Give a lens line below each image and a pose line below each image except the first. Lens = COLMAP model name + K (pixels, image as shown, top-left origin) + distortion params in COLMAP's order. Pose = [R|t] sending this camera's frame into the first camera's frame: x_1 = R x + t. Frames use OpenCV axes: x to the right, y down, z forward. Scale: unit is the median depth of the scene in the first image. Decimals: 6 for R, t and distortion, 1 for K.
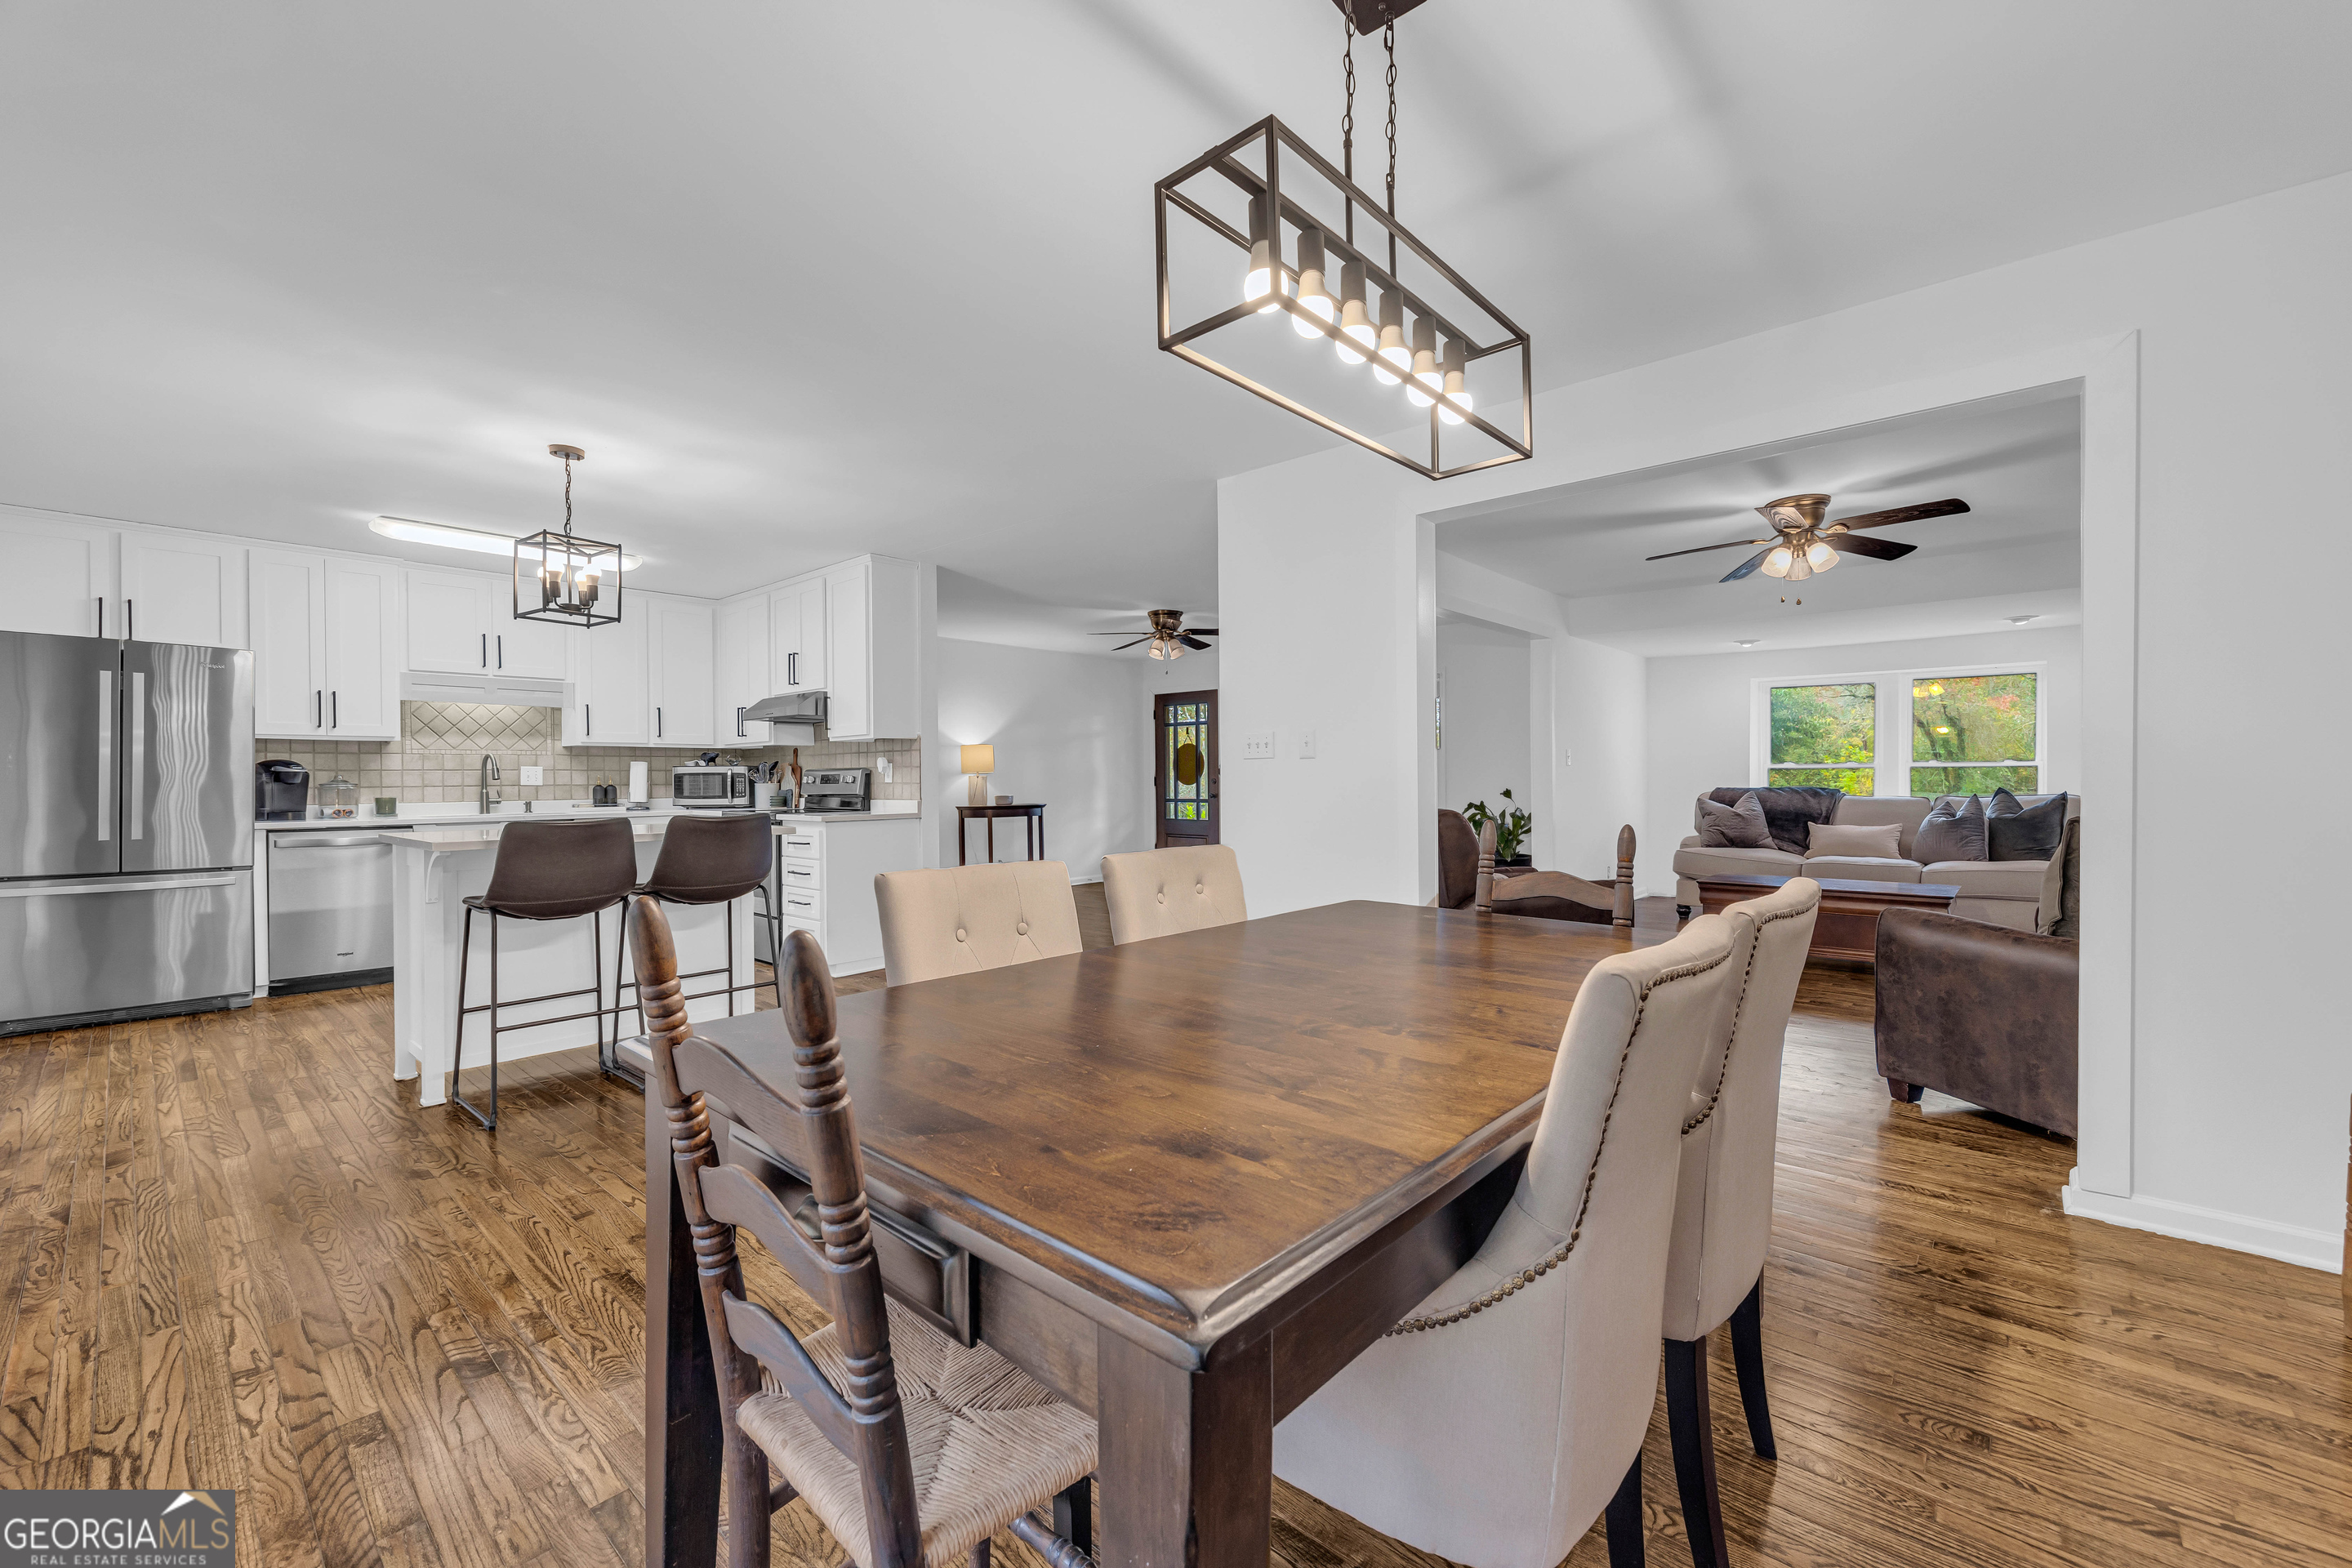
lens RADIAL K [[952.7, 0, 1176.0], [0, 952.7, 784.0], [0, 0, 1]] dist [-0.000772, 0.000257]
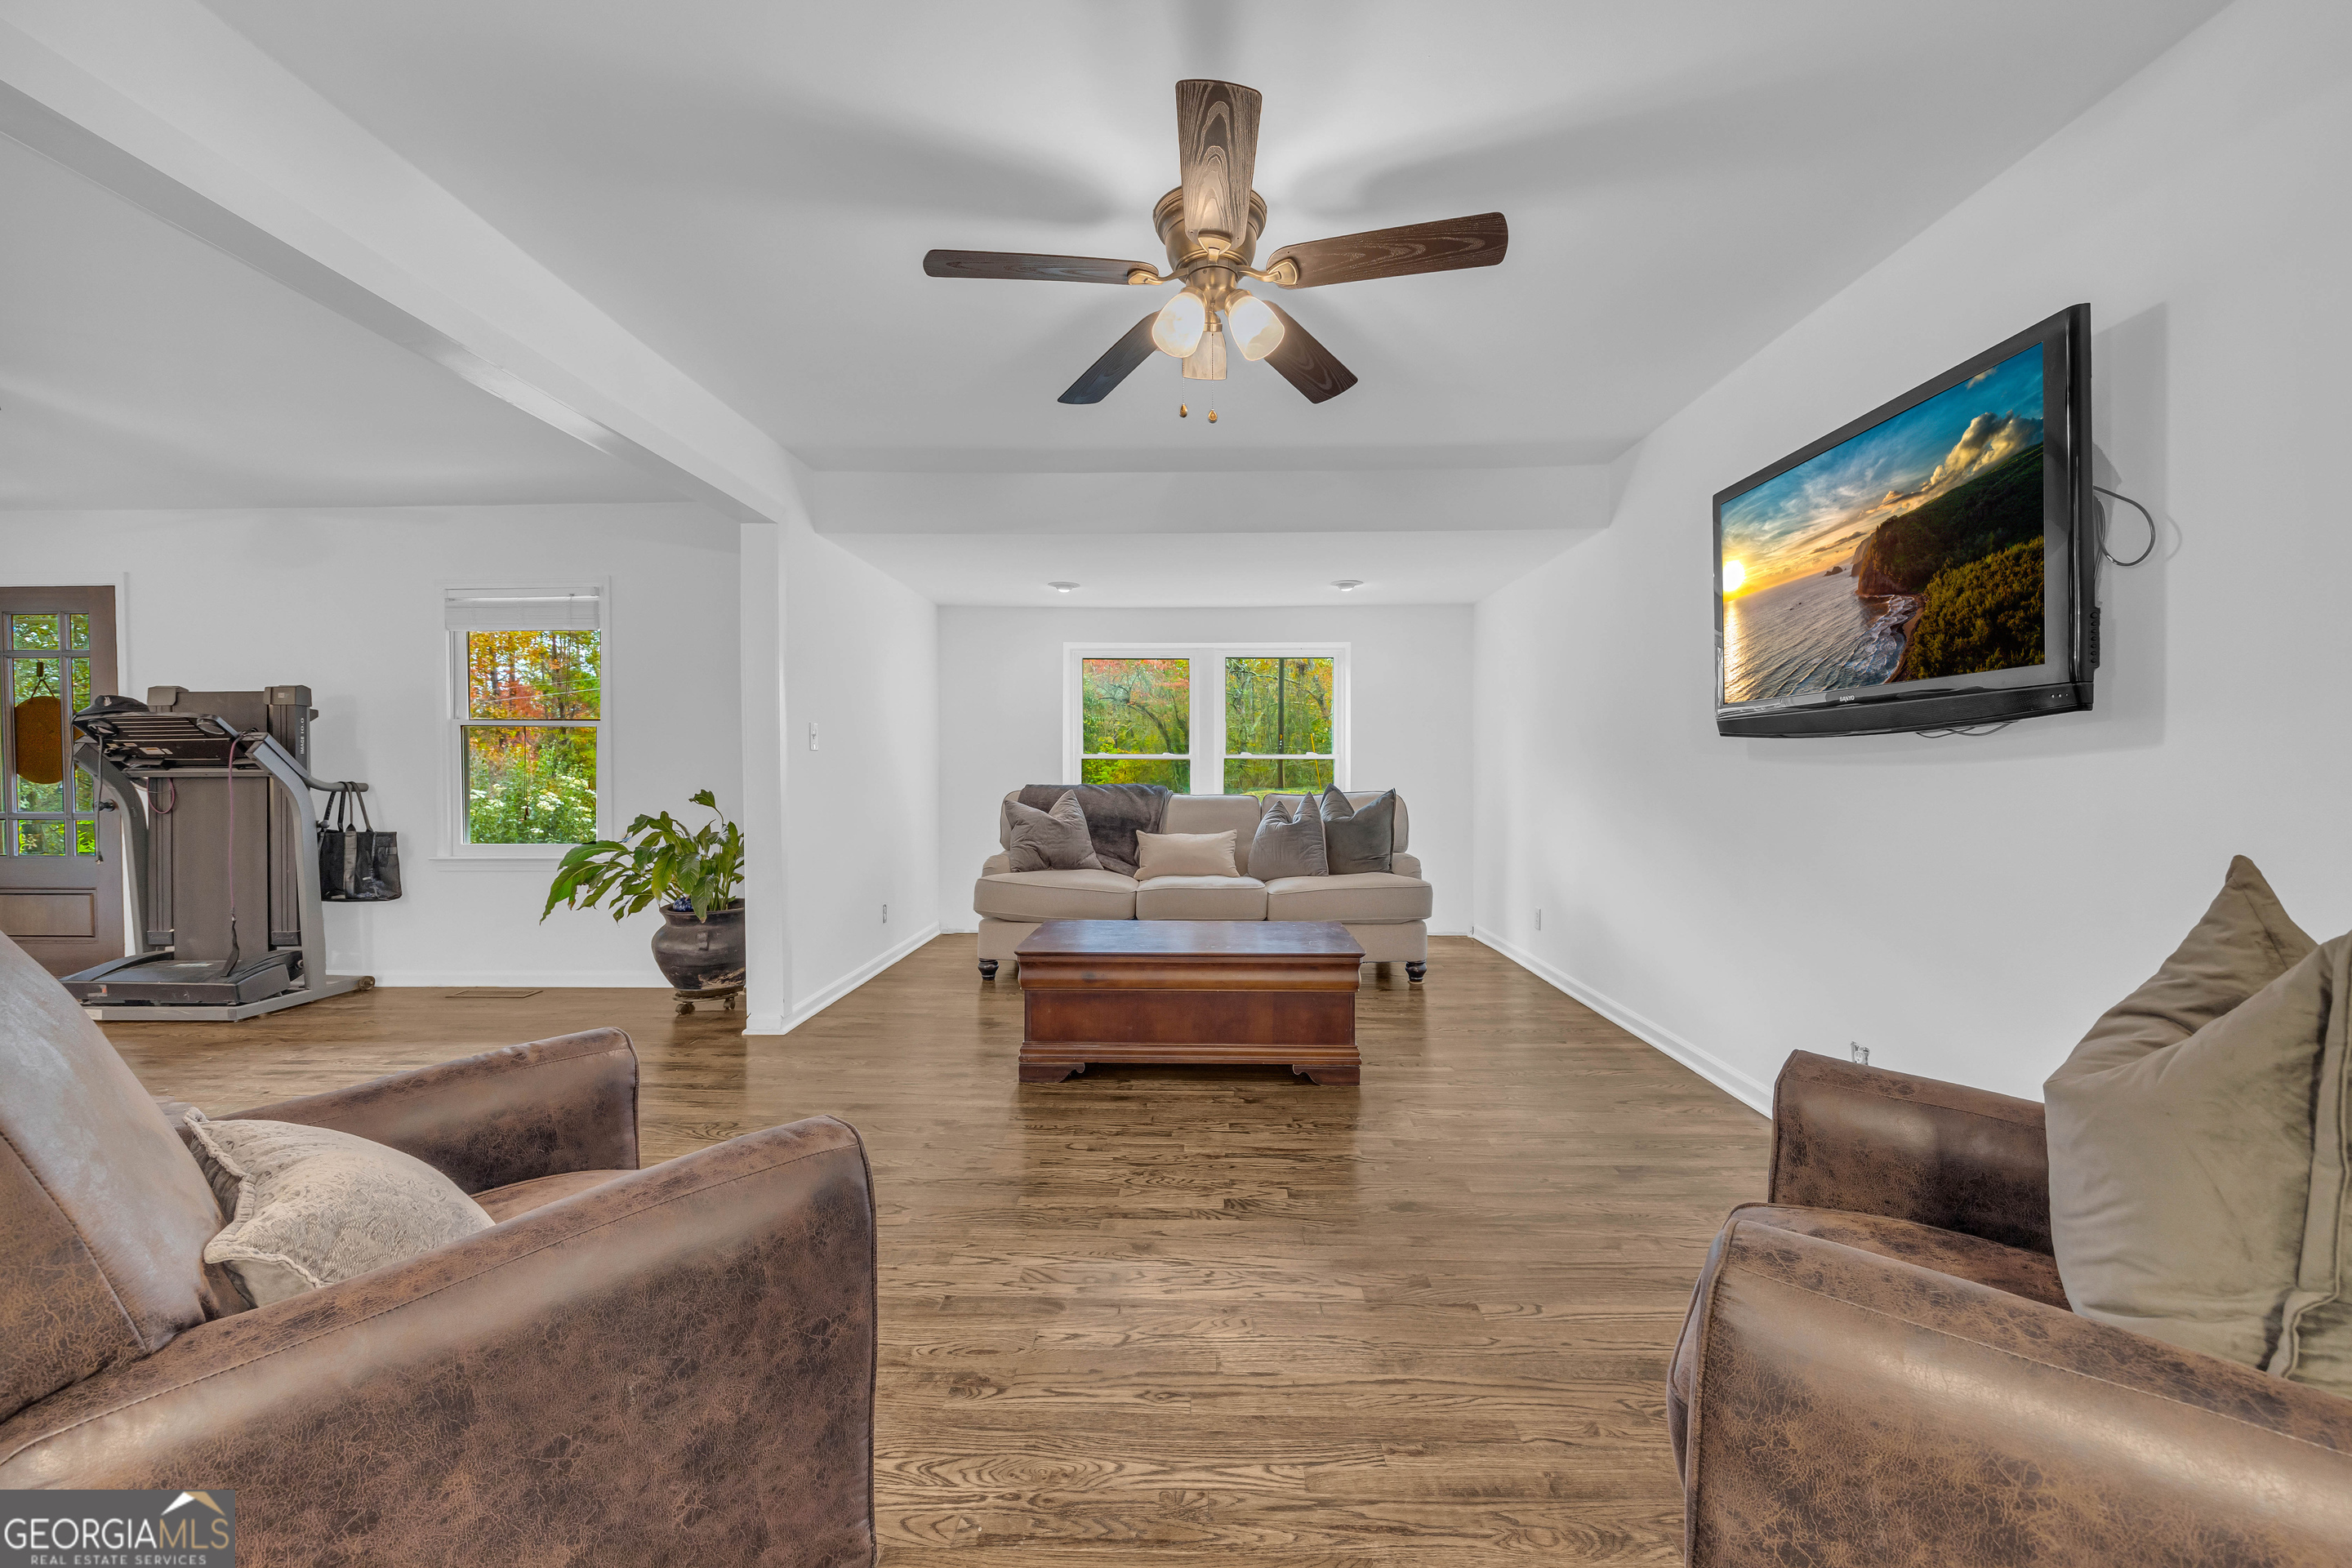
lens RADIAL K [[930.5, 0, 1175.7], [0, 930.5, 760.2], [0, 0, 1]] dist [-0.001185, -0.000026]
pose [[0.763056, 0.011046, 0.646238, 0.227737], [0.001167, 0.999829, -0.018468, -0.001876], [-0.646332, 0.014846, 0.762912, 0.448690]]
